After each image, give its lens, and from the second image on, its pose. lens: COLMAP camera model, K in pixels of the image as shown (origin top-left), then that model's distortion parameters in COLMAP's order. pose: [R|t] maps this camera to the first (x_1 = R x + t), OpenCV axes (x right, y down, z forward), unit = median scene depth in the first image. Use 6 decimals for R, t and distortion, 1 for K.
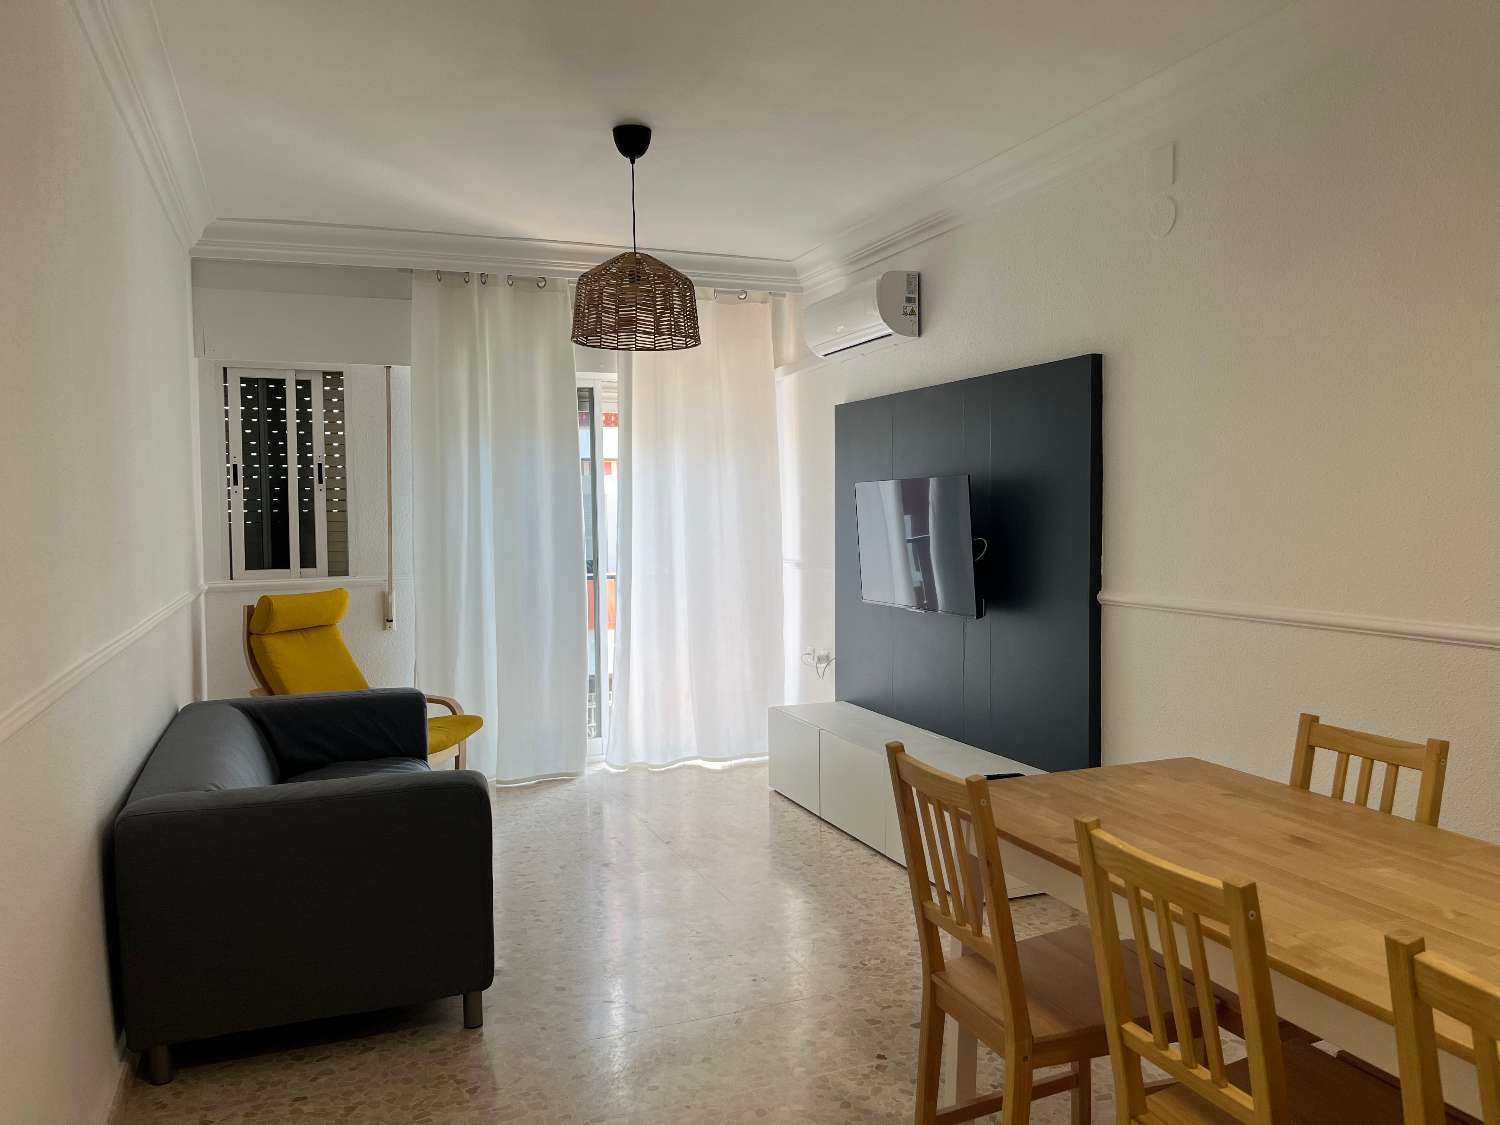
lens RADIAL K [[1116.6, 0, 750.0], [0, 1116.6, 562.5], [0, 0, 1]] dist [-0.005303, -0.003320]
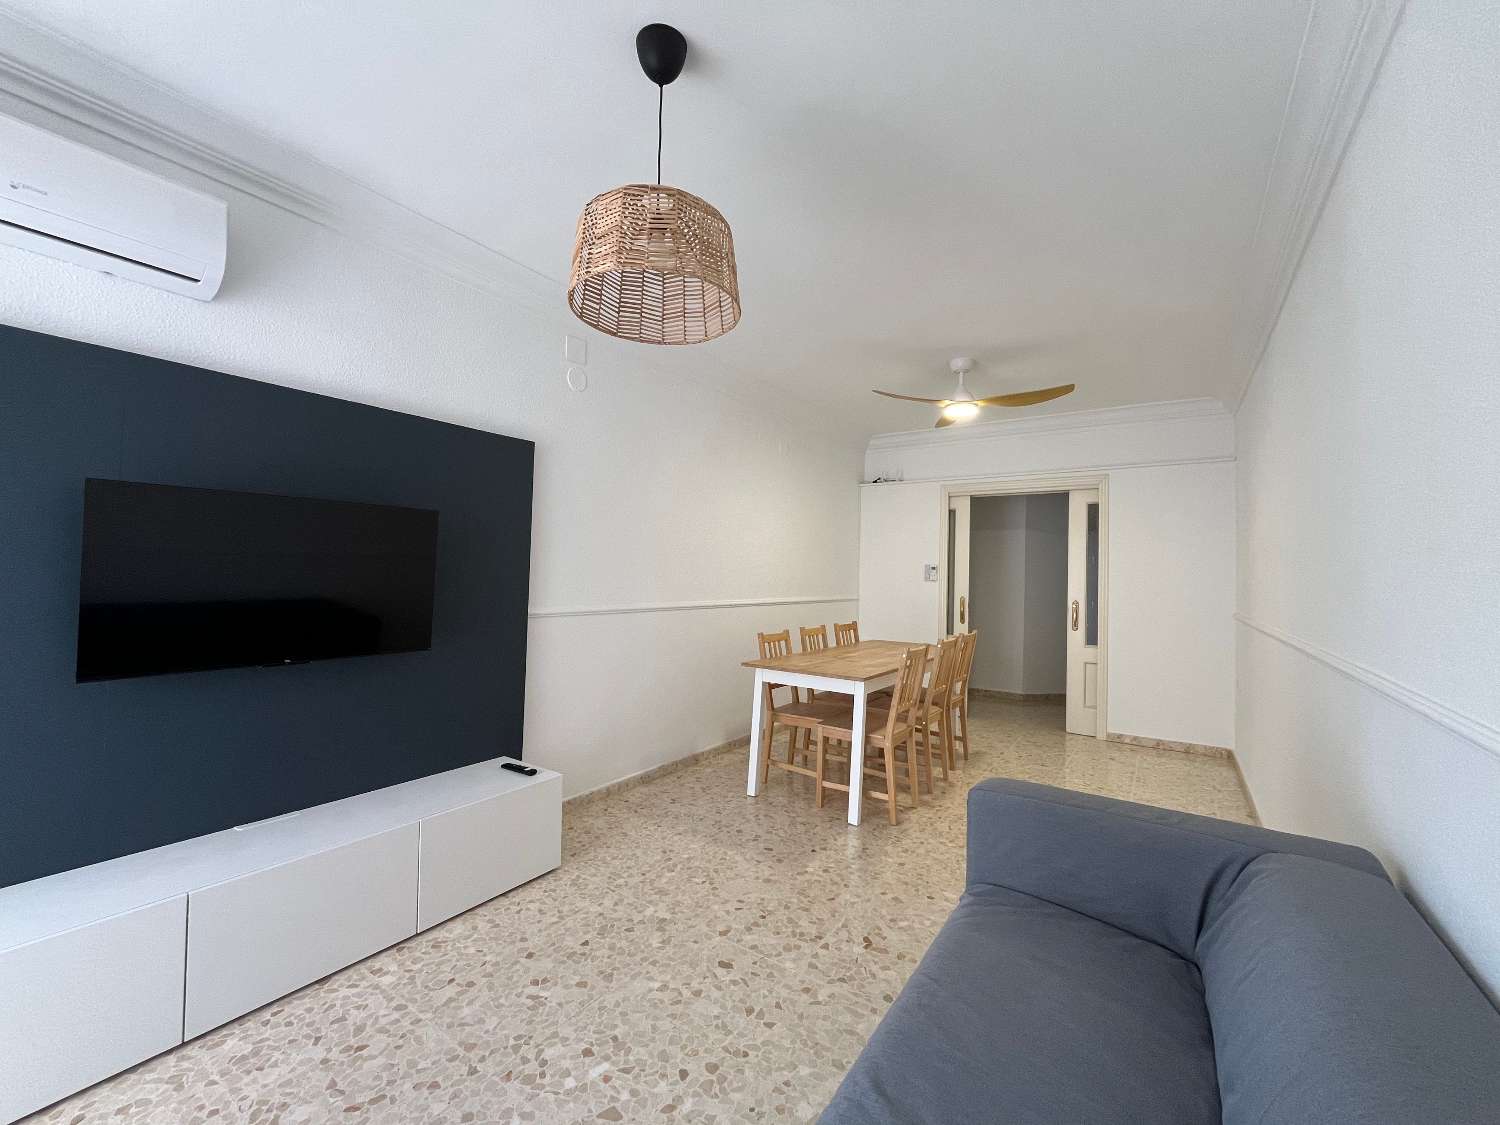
lens RADIAL K [[609.1, 0, 746.3], [0, 609.1, 564.3], [0, 0, 1]] dist [-0.005692, -0.000025]
pose [[-0.554491, 0.005500, 0.832171, -0.470849], [0.019088, 0.999799, 0.006111, -0.029189], [-0.831971, 0.019273, -0.554485, 1.165109]]
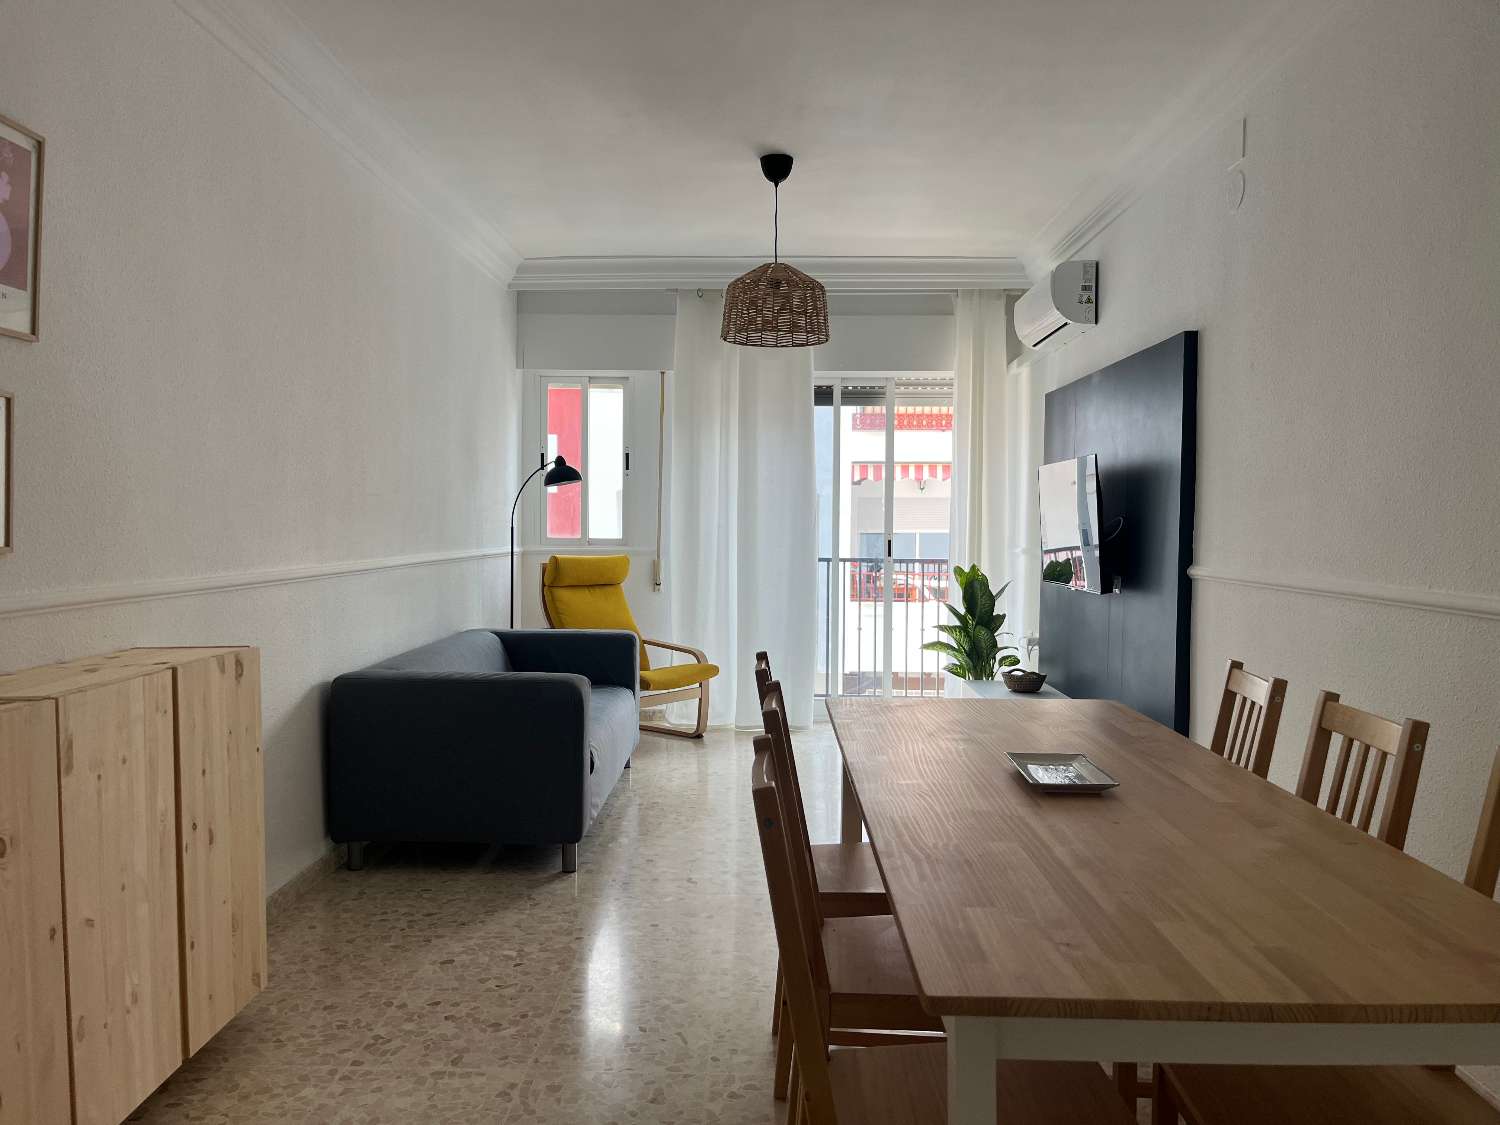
lens RADIAL K [[1089.1, 0, 748.4], [0, 1089.1, 583.2], [0, 0, 1]] dist [0.004486, 0.000682]
pose [[0.920375, 0.041267, -0.388853, 0.324288], [-0.036120, 0.999136, 0.020539, 0.035728], [0.389364, -0.004858, 0.921071, -0.068137]]
